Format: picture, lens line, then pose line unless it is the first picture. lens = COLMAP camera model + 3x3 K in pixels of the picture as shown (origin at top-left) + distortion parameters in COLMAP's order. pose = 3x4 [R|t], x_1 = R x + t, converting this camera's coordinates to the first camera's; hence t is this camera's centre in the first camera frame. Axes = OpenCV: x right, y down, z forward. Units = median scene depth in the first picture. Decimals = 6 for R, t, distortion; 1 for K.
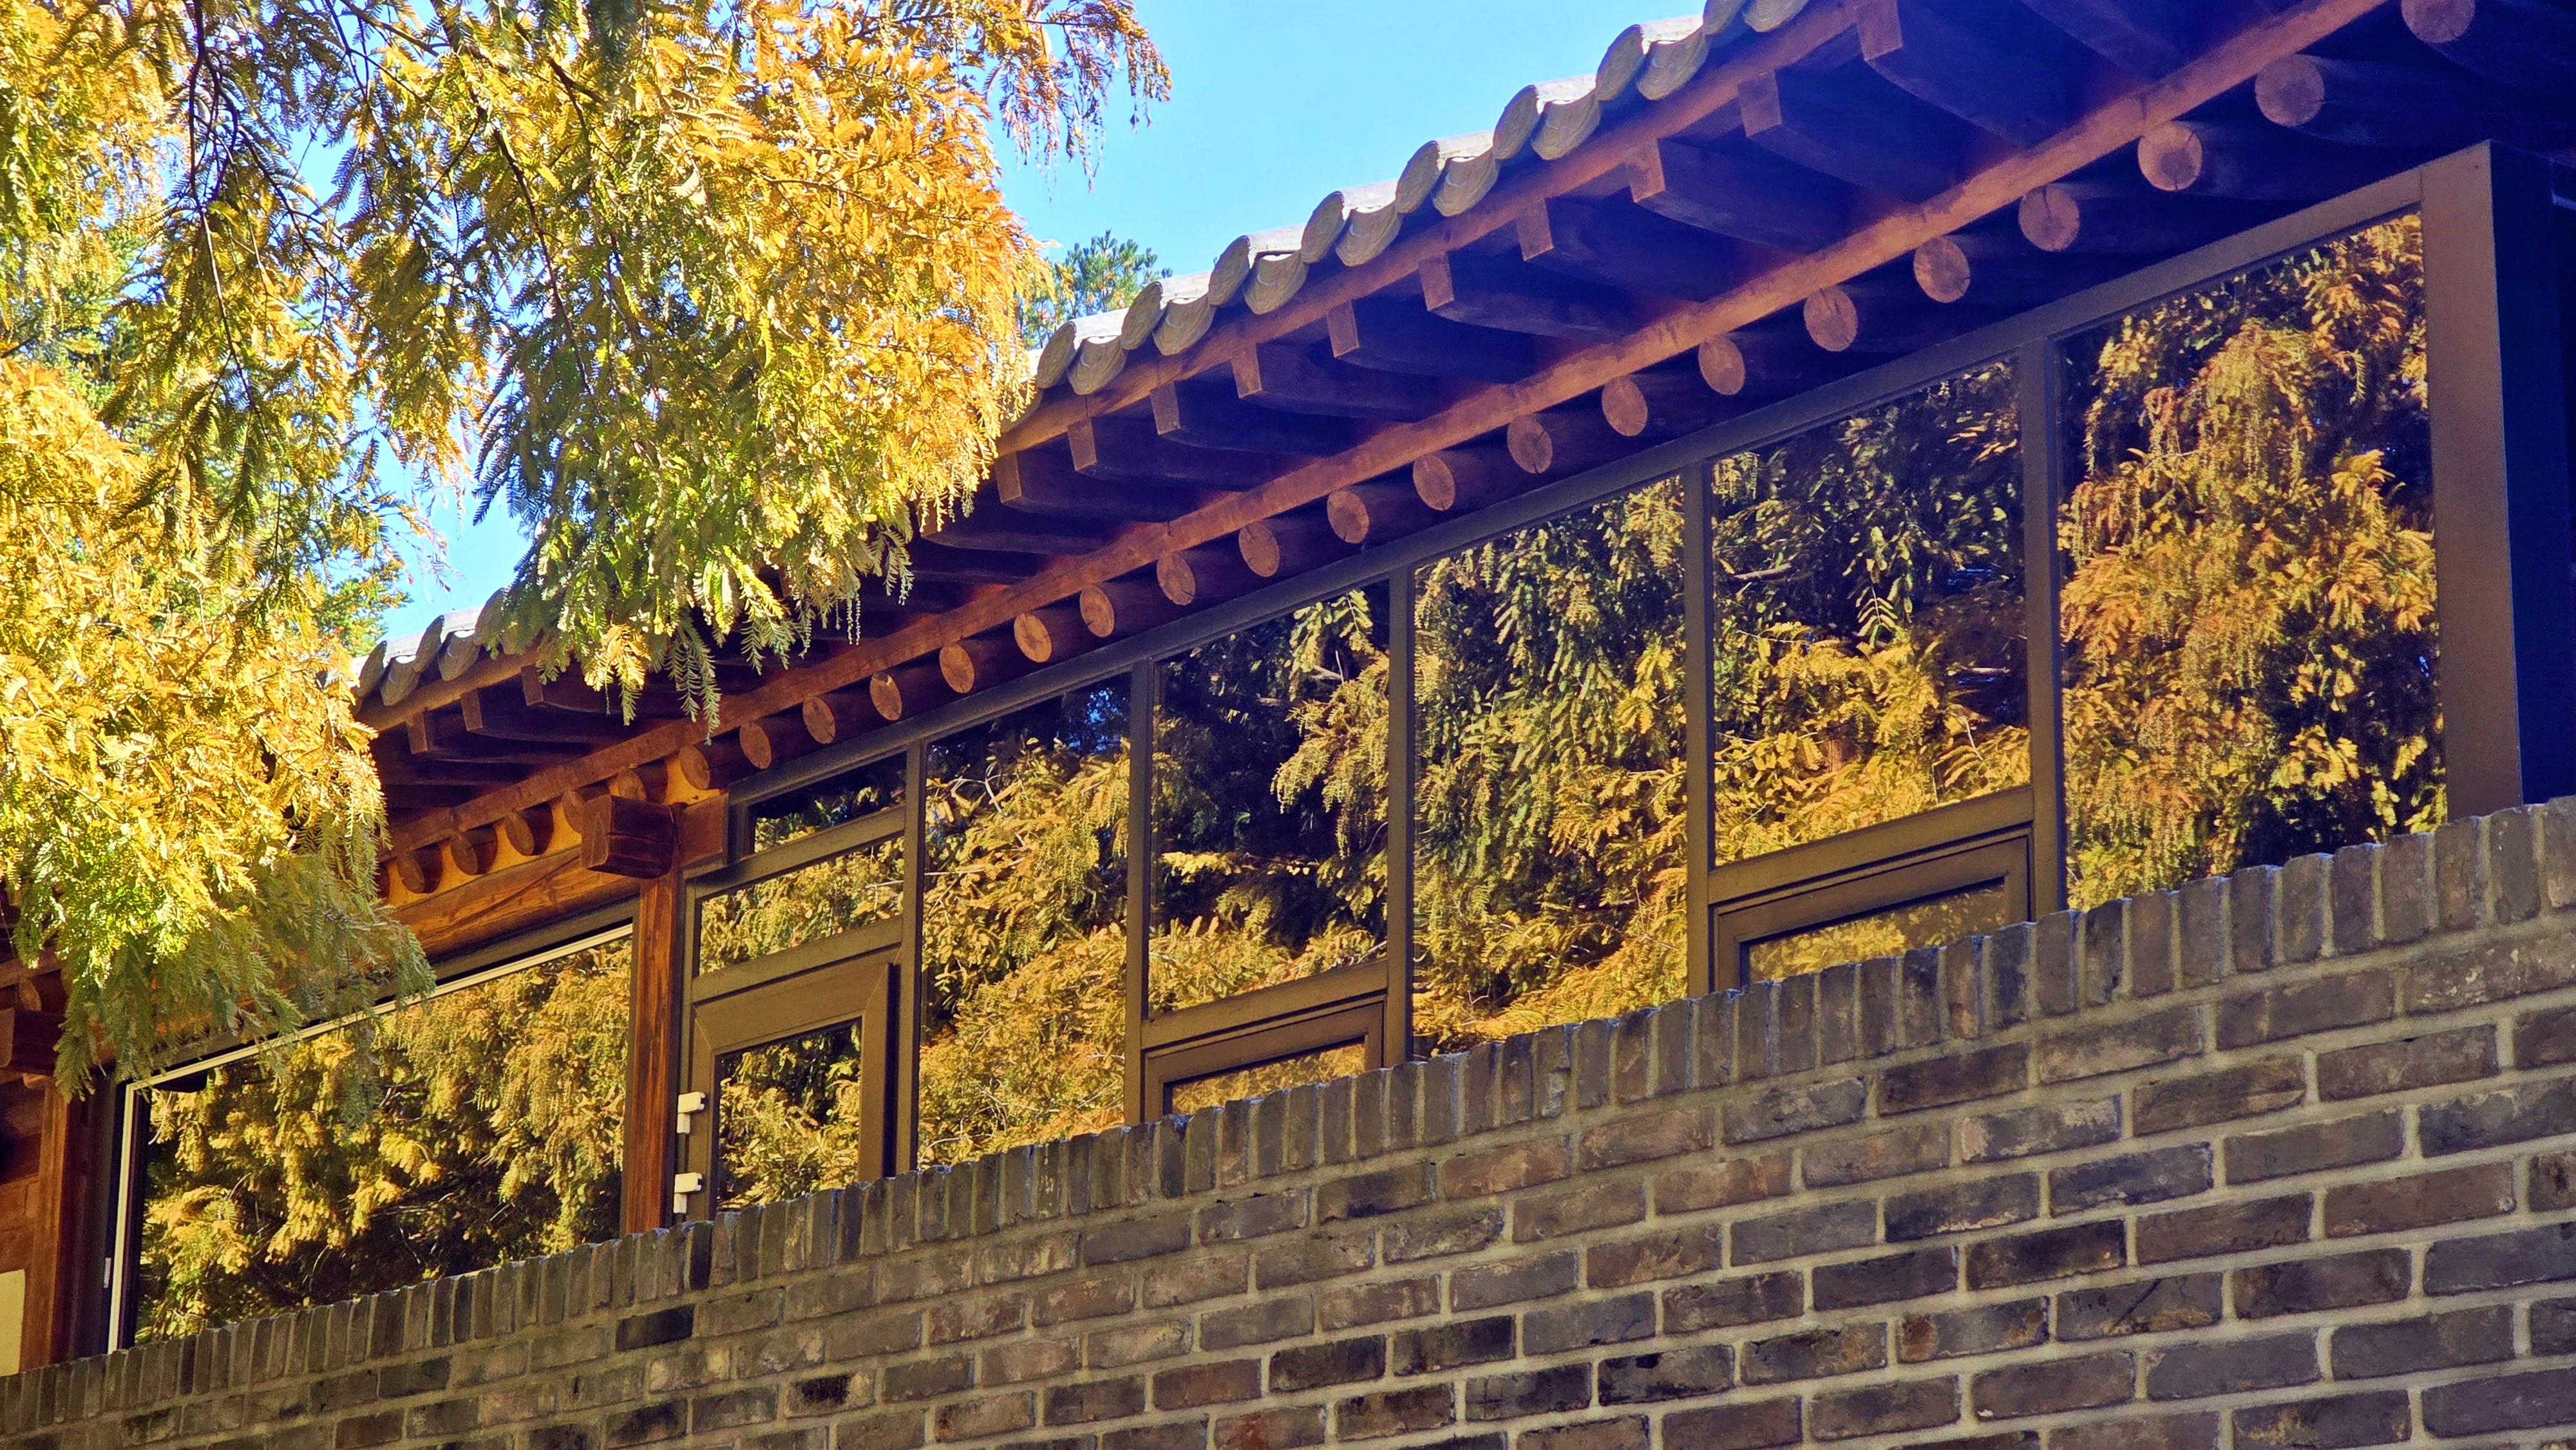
lens RADIAL K [[5024.5, 0, 1288.0], [0, 5024.5, 725.0], [0, 0, 1]] dist [0.007674, 0.335479]
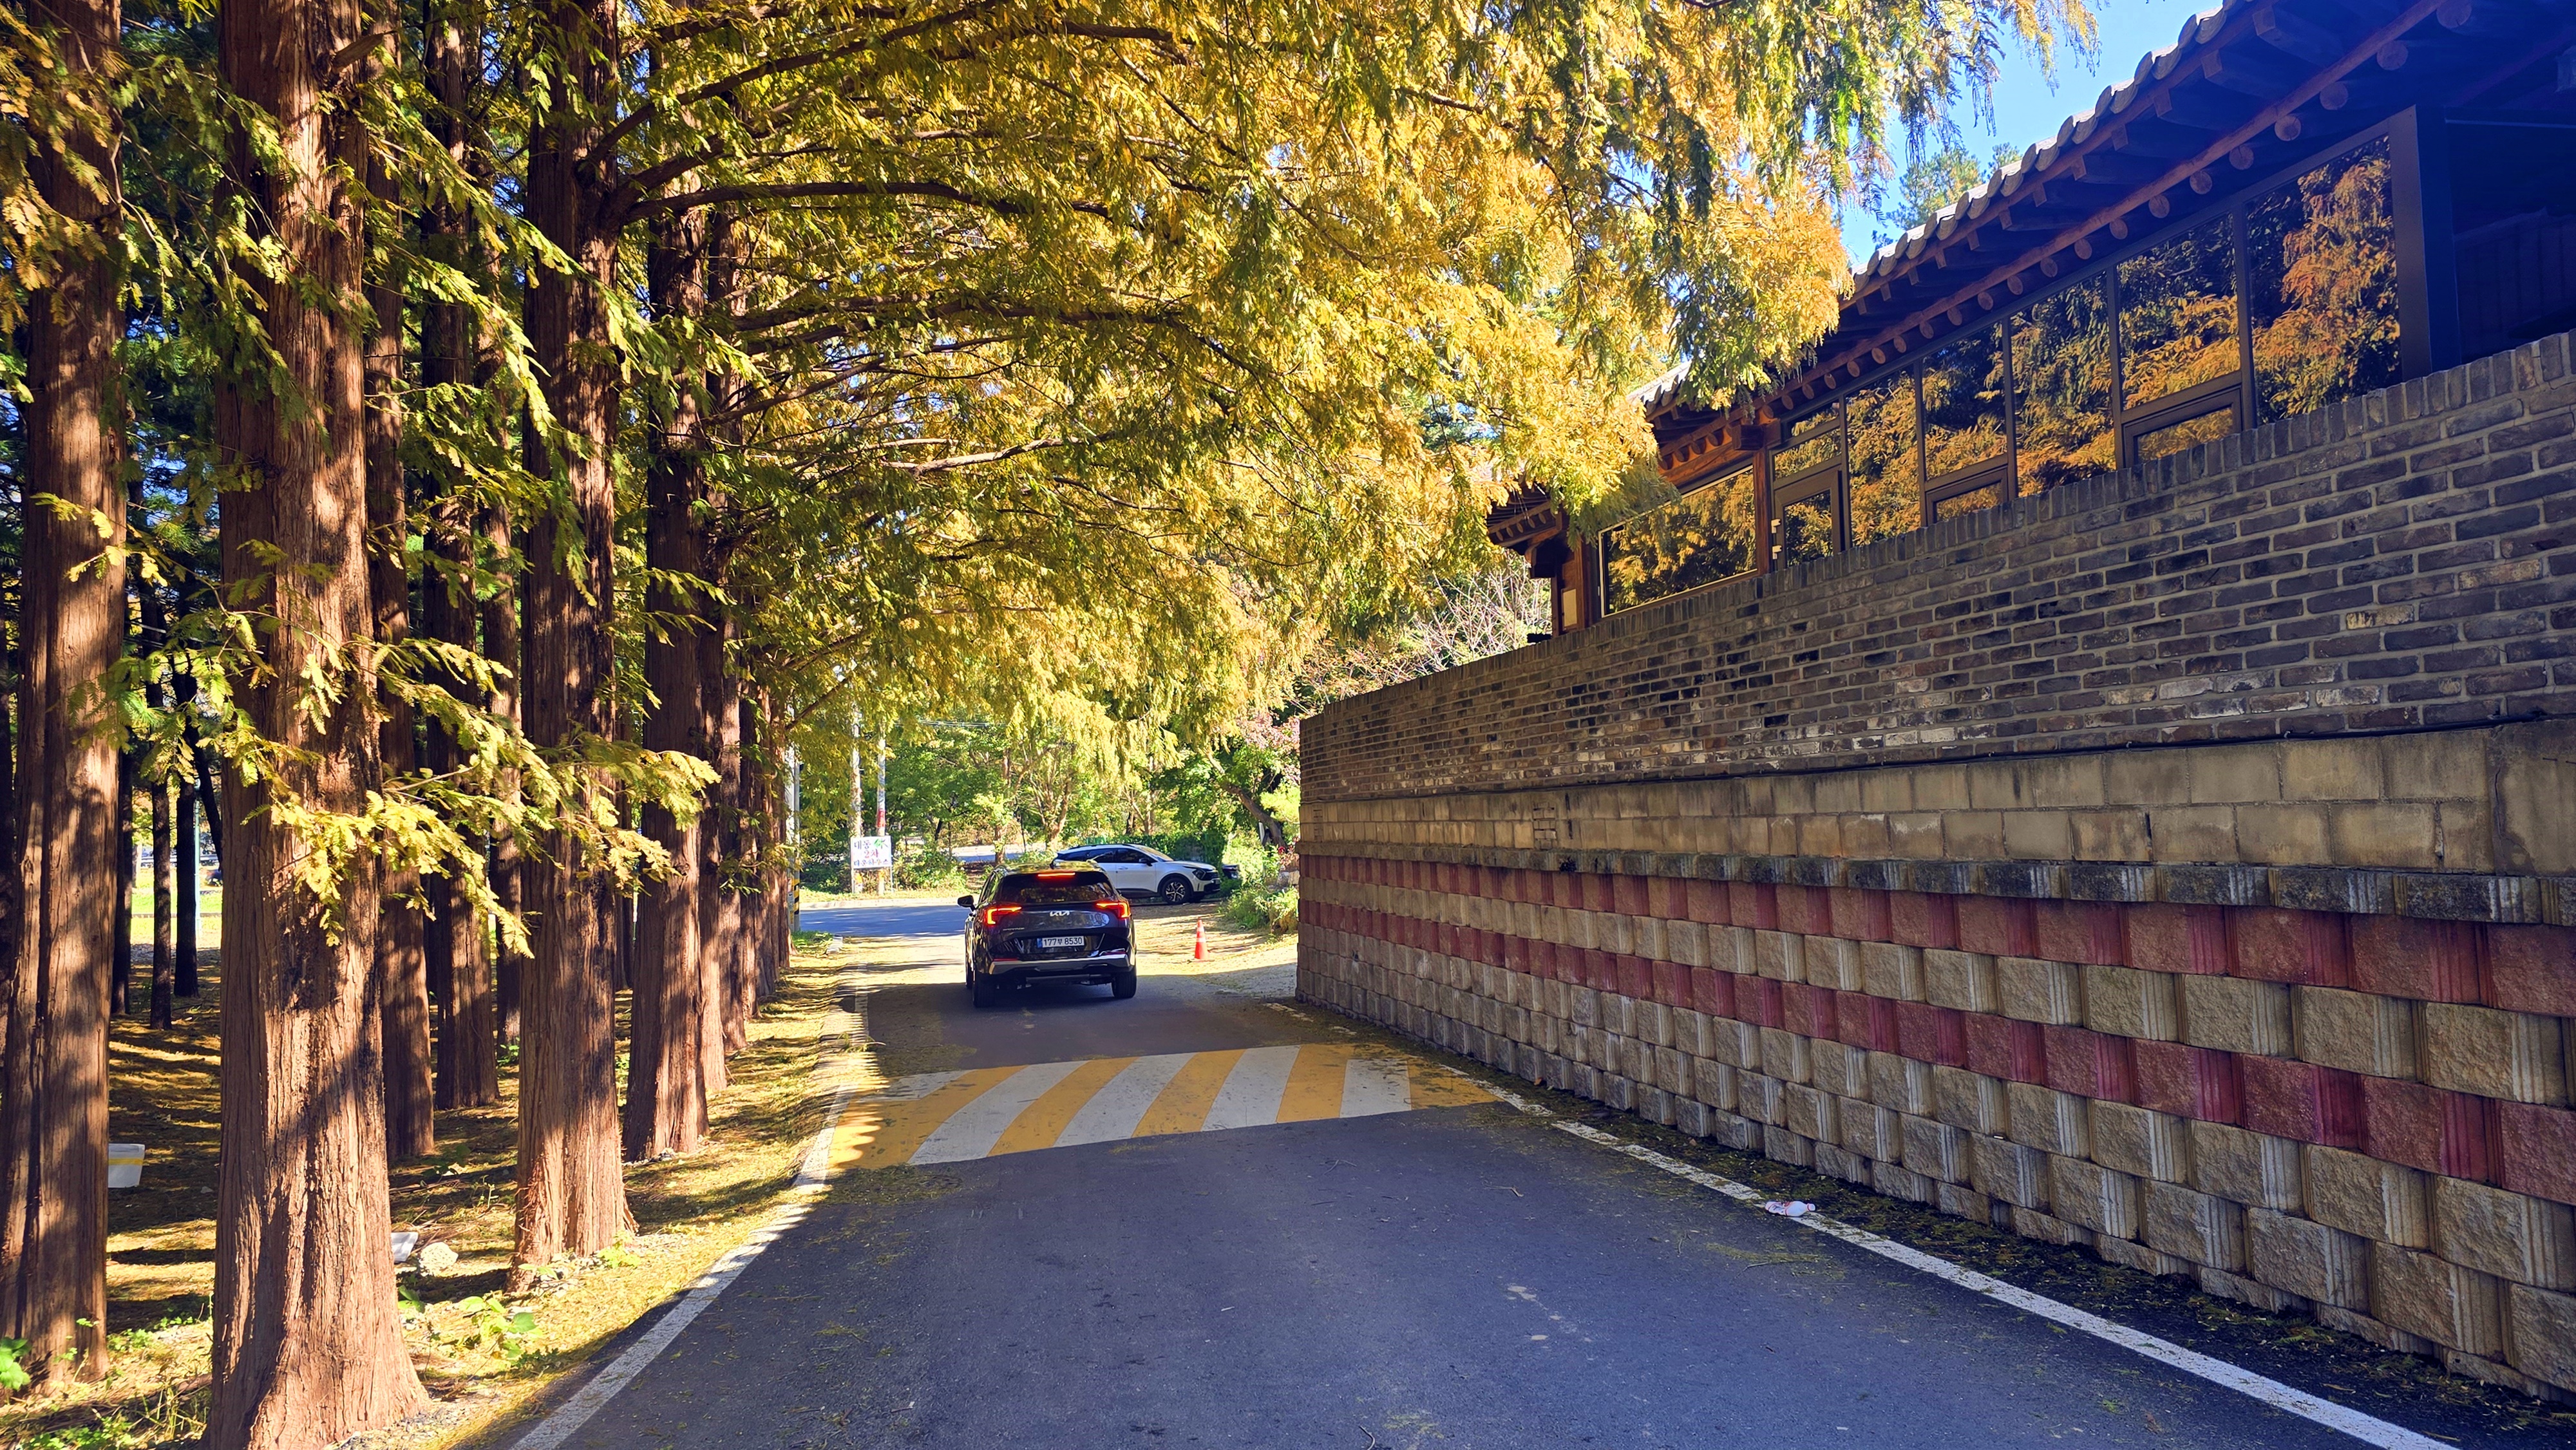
lens RADIAL K [[1804.1, 0, 1288.0], [0, 1804.1, 725.0], [0, 0, 1]] dist [0.003605, -0.058692]
pose [[0.909182, -0.056328, -0.412571, 0.074224], [0.139395, 0.974813, 0.174095, -0.048179], [0.392373, -0.215795, 0.894134, -0.164568]]
